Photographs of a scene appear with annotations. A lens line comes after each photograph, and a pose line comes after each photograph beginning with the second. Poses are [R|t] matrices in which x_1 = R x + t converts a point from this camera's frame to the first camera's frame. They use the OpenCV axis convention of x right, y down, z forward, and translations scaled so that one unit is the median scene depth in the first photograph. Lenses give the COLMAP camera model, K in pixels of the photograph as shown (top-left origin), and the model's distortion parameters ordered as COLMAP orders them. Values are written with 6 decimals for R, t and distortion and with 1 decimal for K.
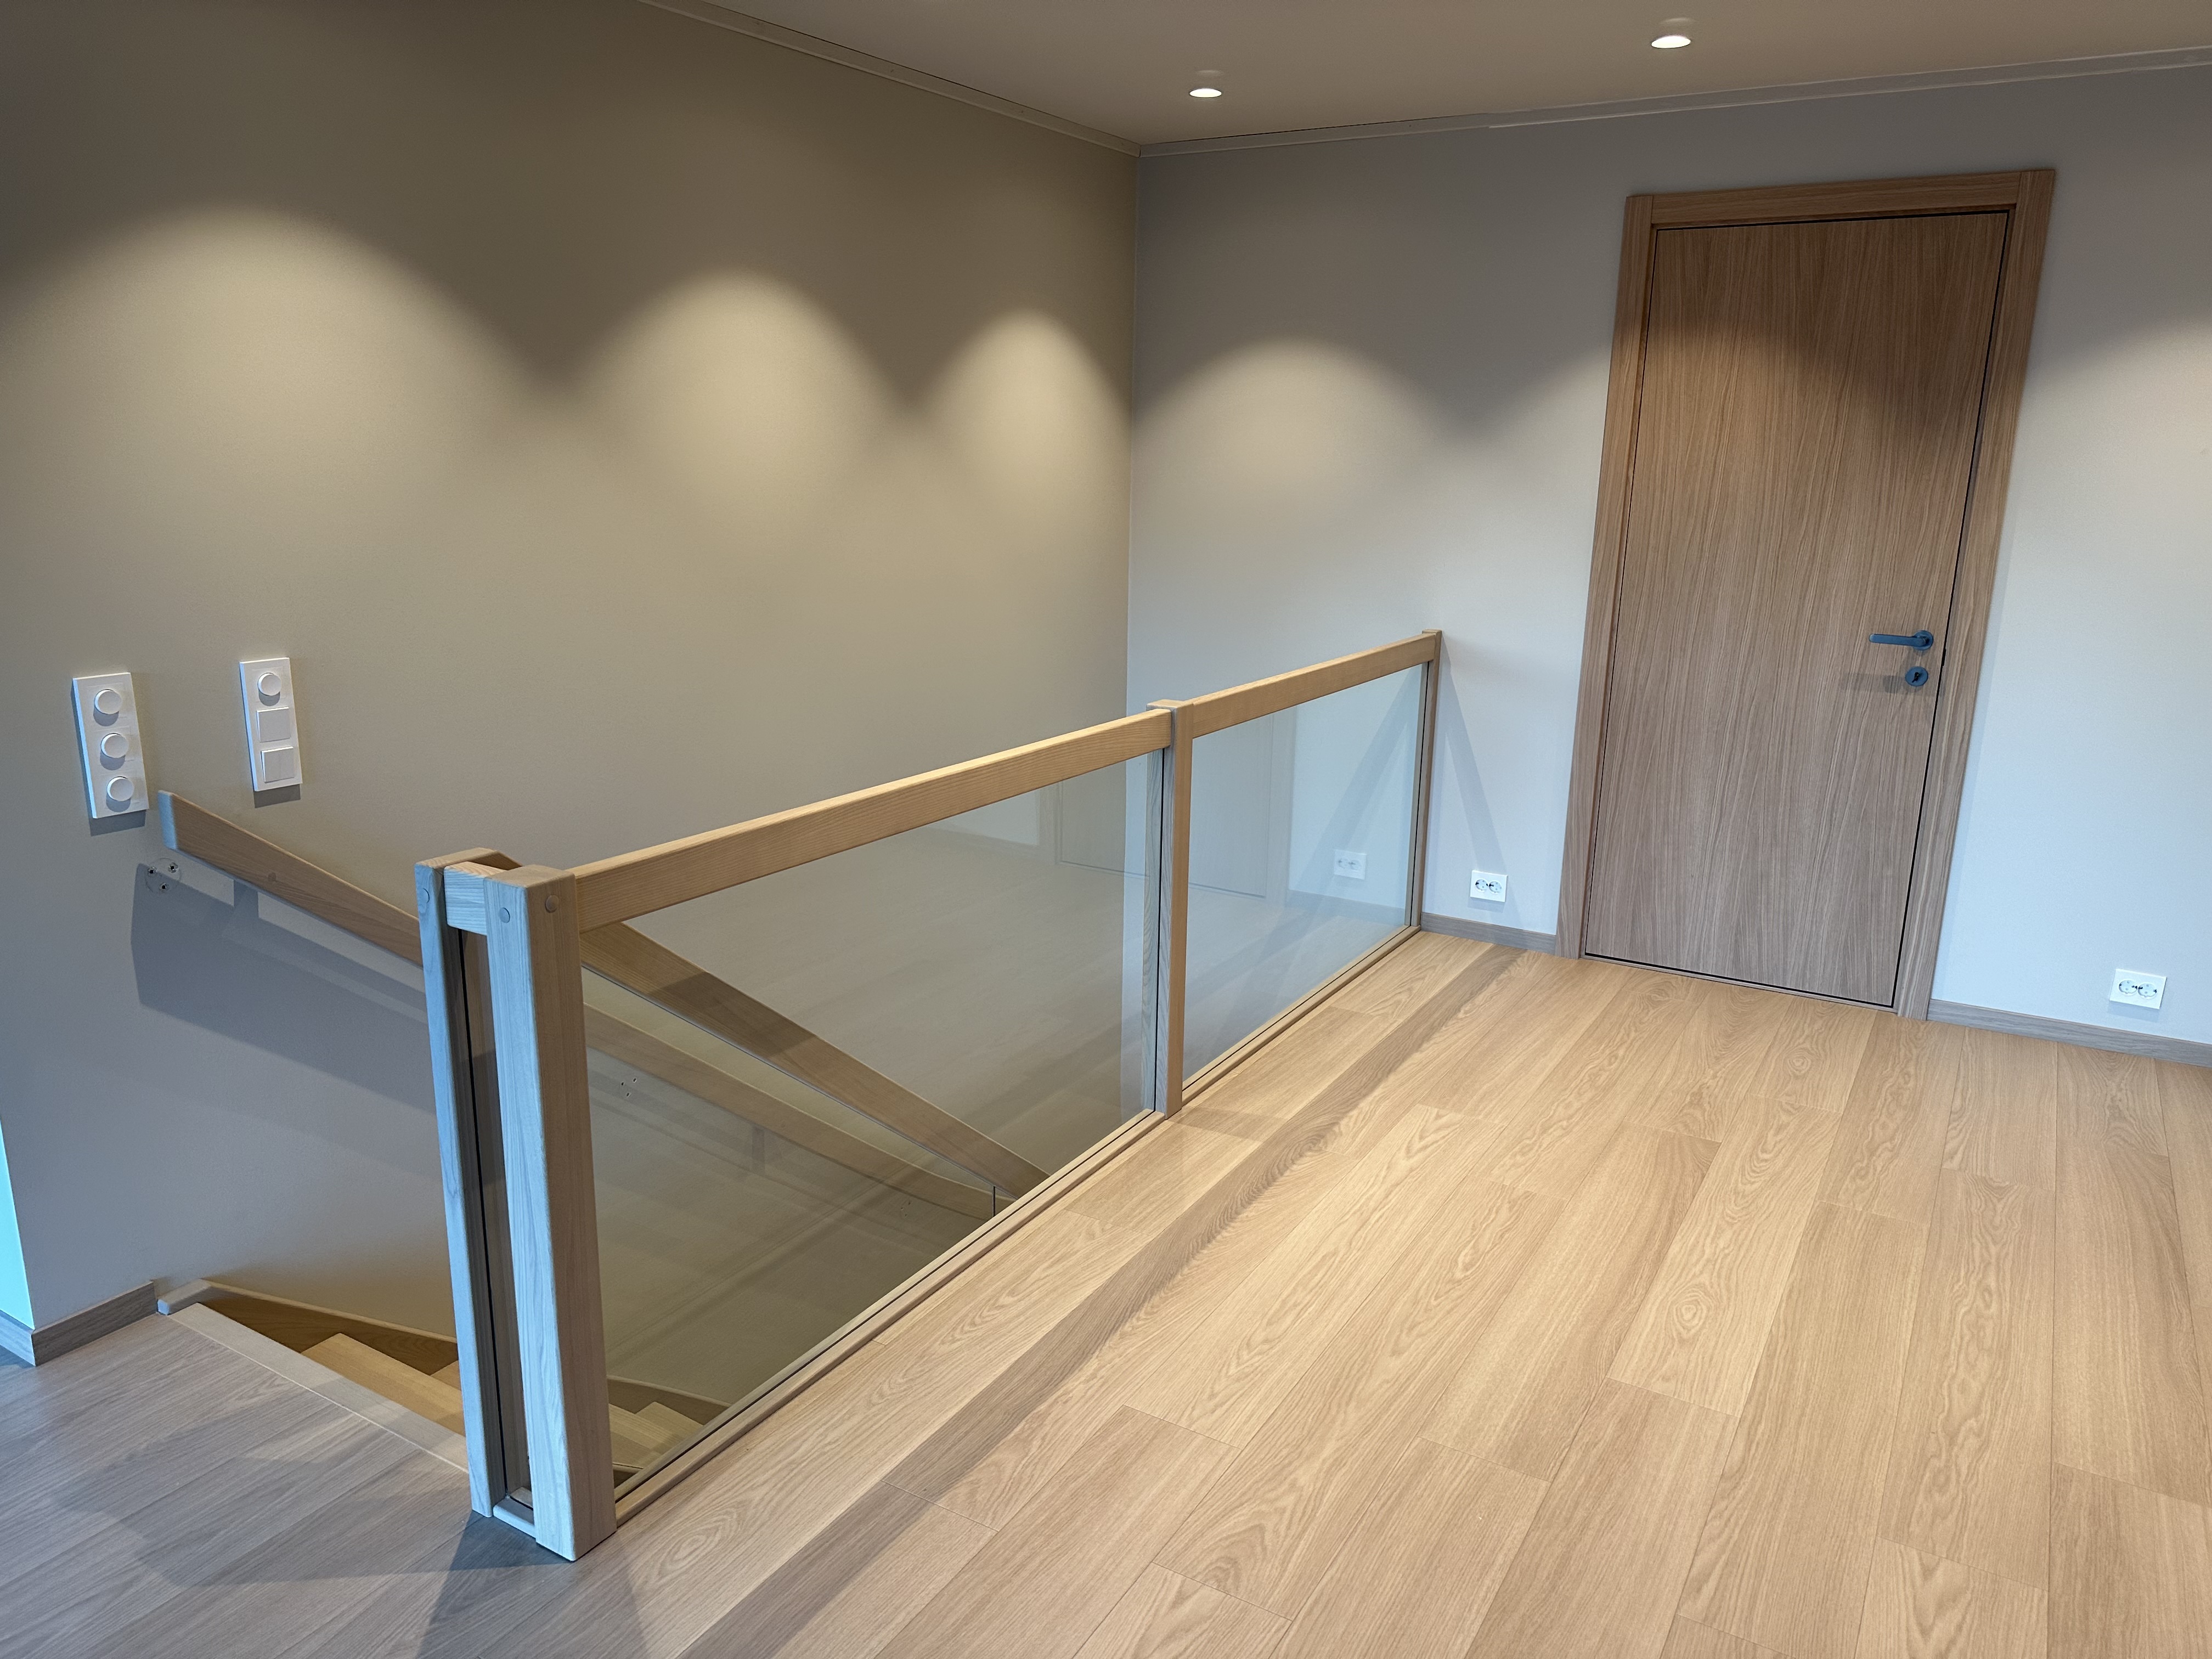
lens RADIAL K [[1559.6, 0, 1096.6], [0, 1559.6, 836.1], [0, 0, 1]] dist [0.068128, -0.091013]
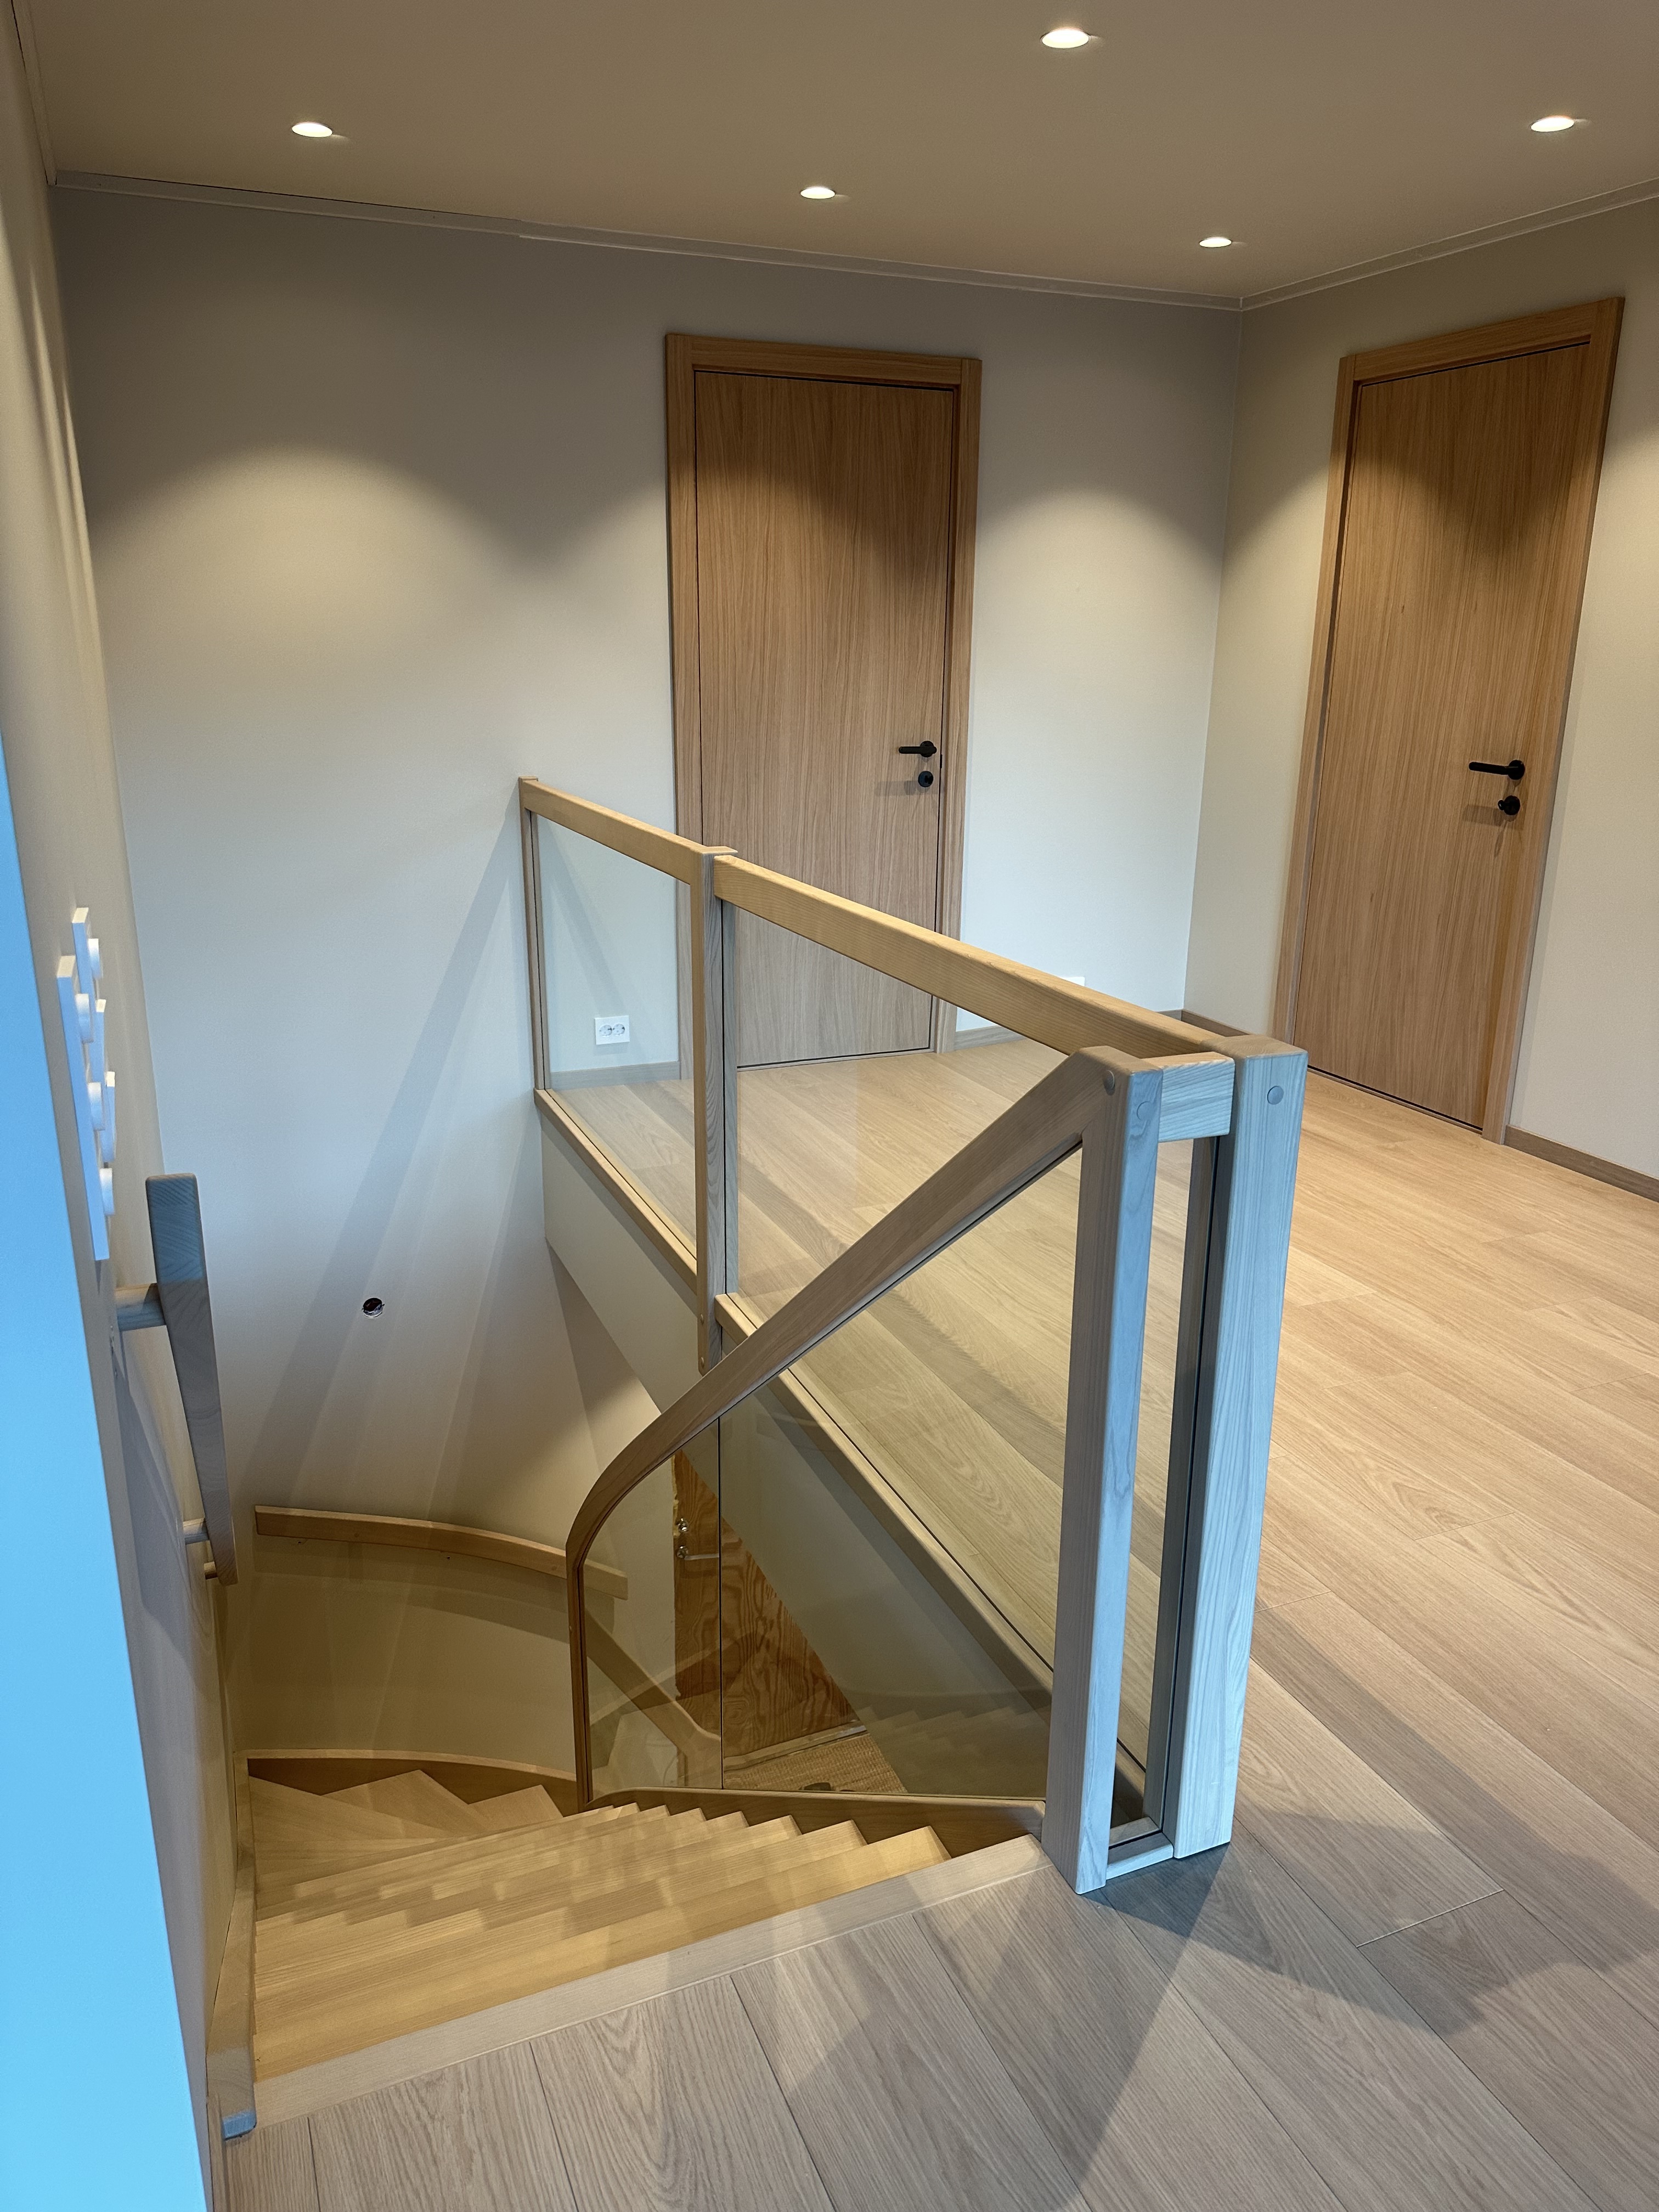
lens RADIAL K [[1541.2, 0, 835.1], [0, 1541.2, 1112.5], [0, 0, 1]] dist [0.164322, -0.331200]
pose [[0.579151, -0.245687, 0.777317, -0.538724], [0.197935, 0.967352, 0.158278, -0.054678], [-0.790826, 0.062192, 0.608873, 0.327009]]
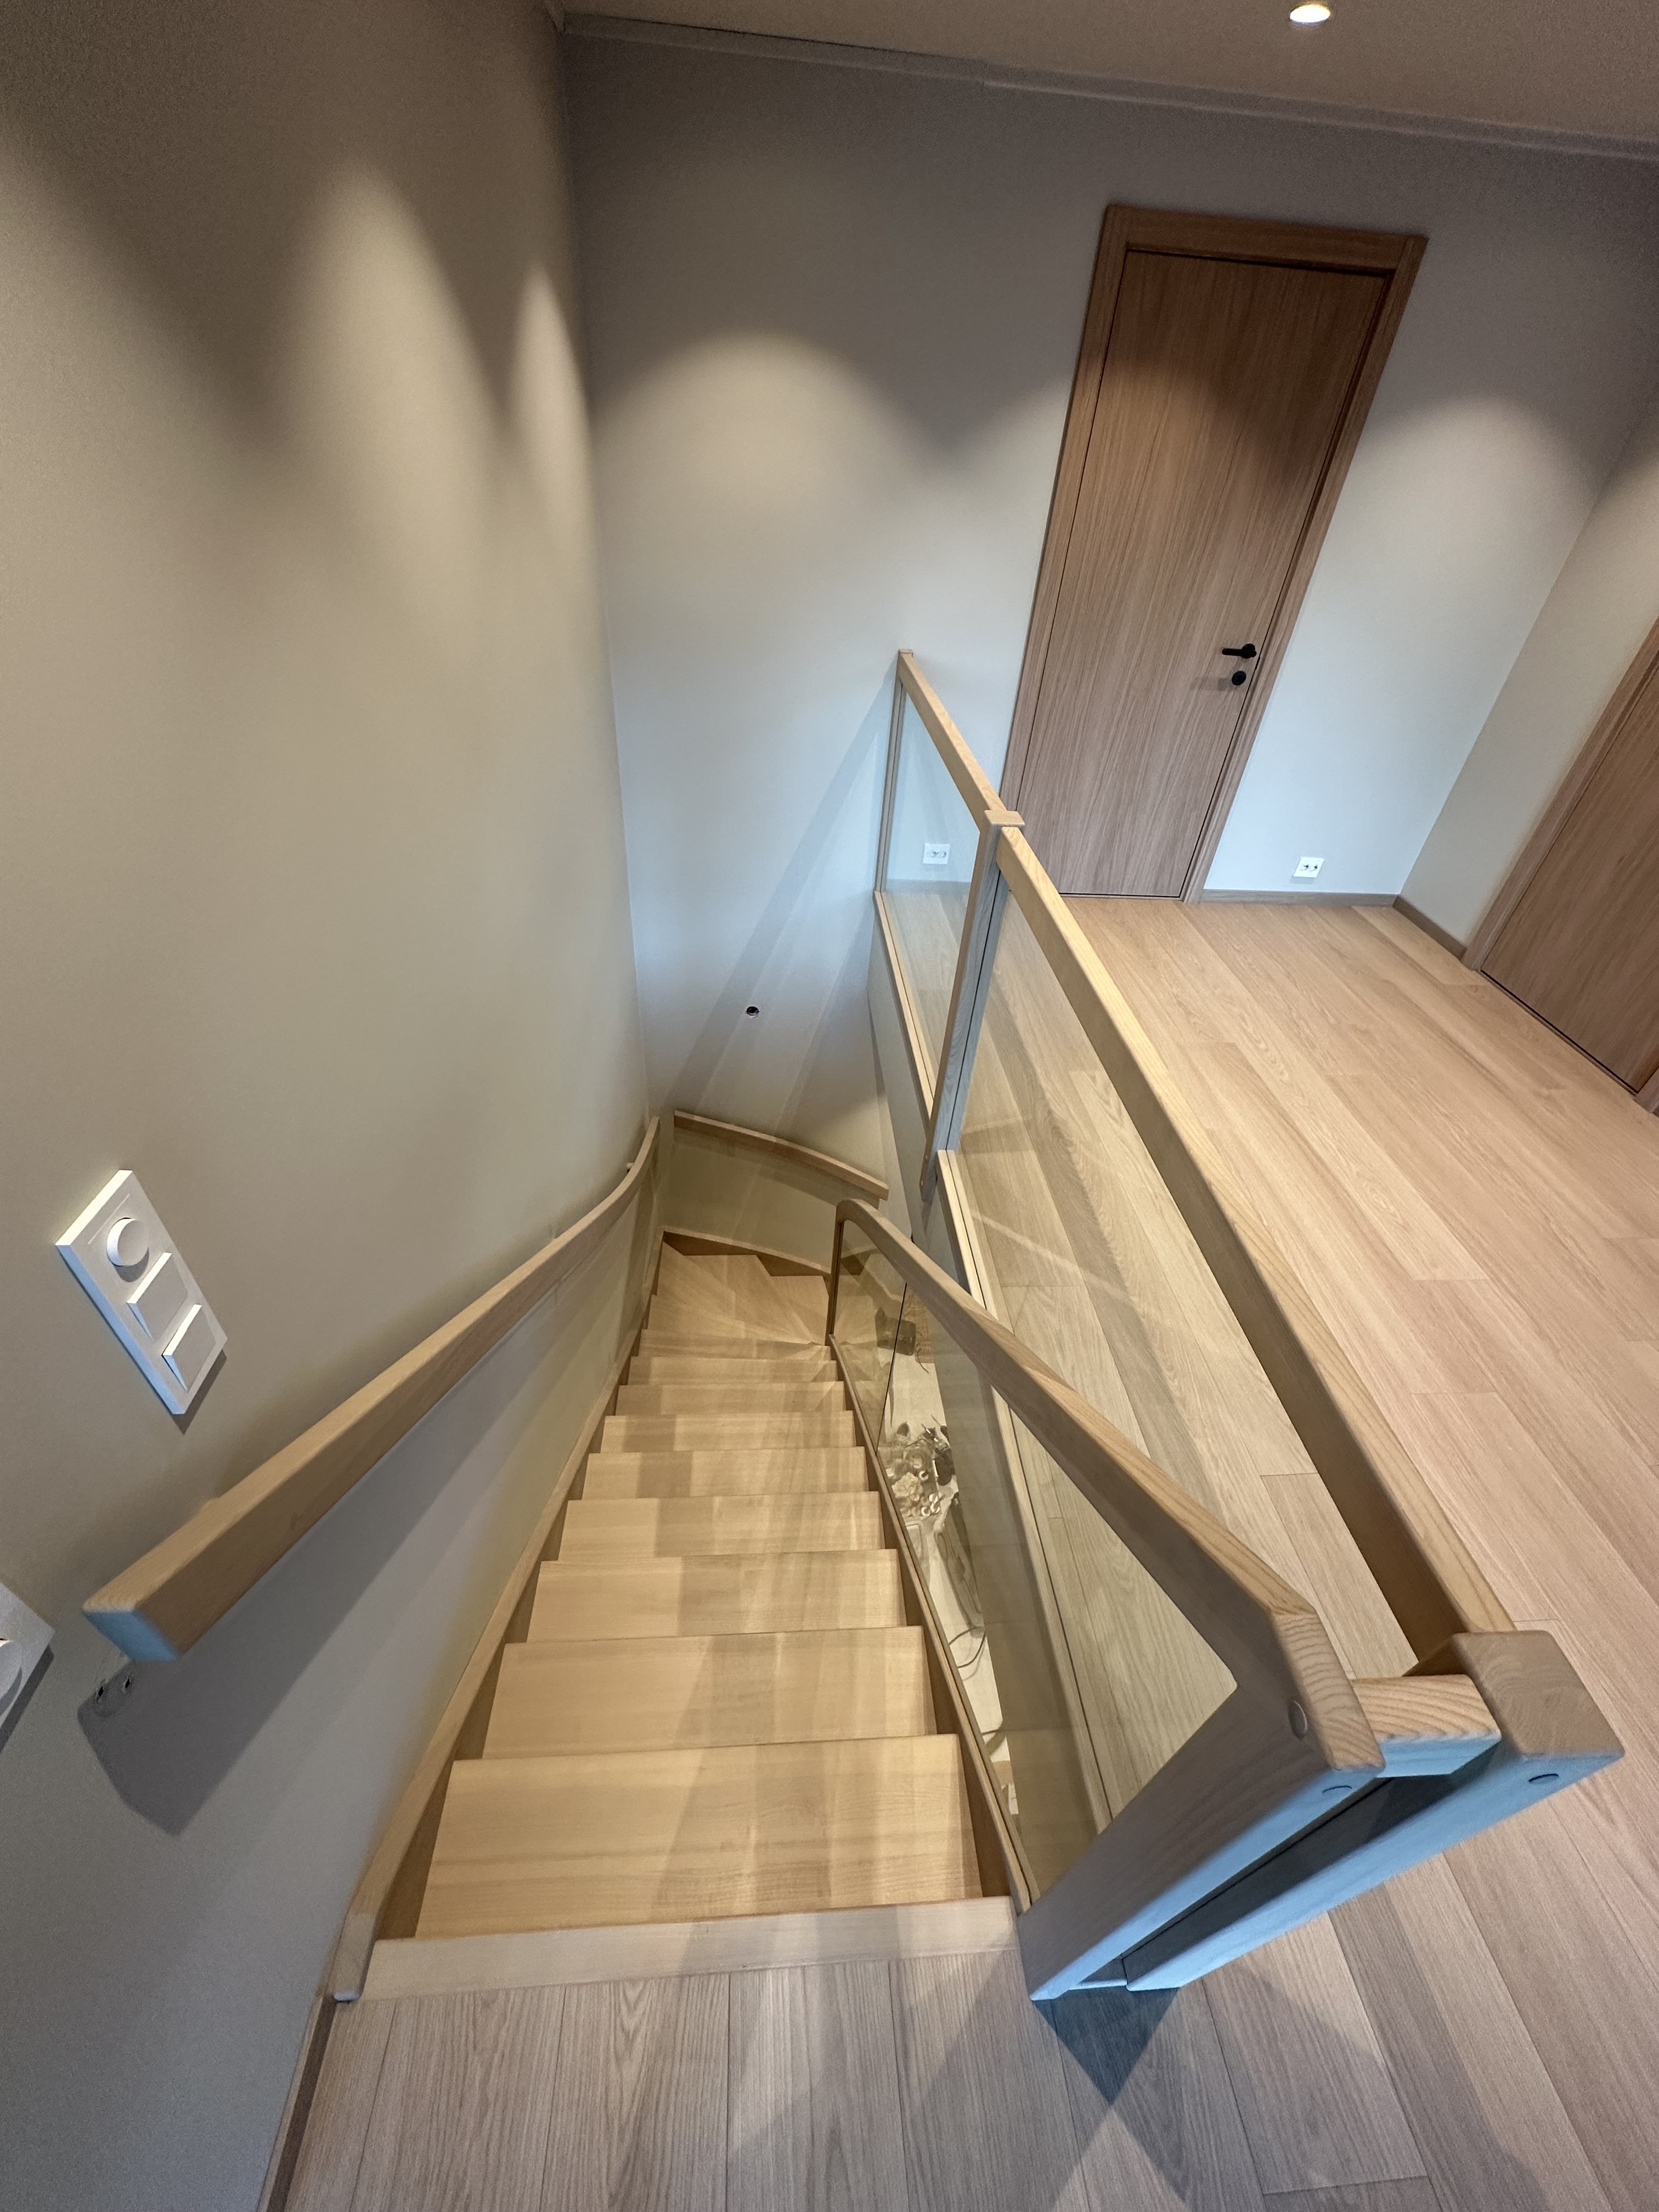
lens RADIAL K [[879.2, 0, 829.5], [0, 879.2, 1106.0], [0, 0, 1]] dist [-0.002579, -0.000678]
pose [[0.817332, -0.328952, 0.473033, -0.309651], [0.091223, 0.884524, 0.457488, -0.157554], [-0.568900, -0.330768, 0.752957, 0.469599]]
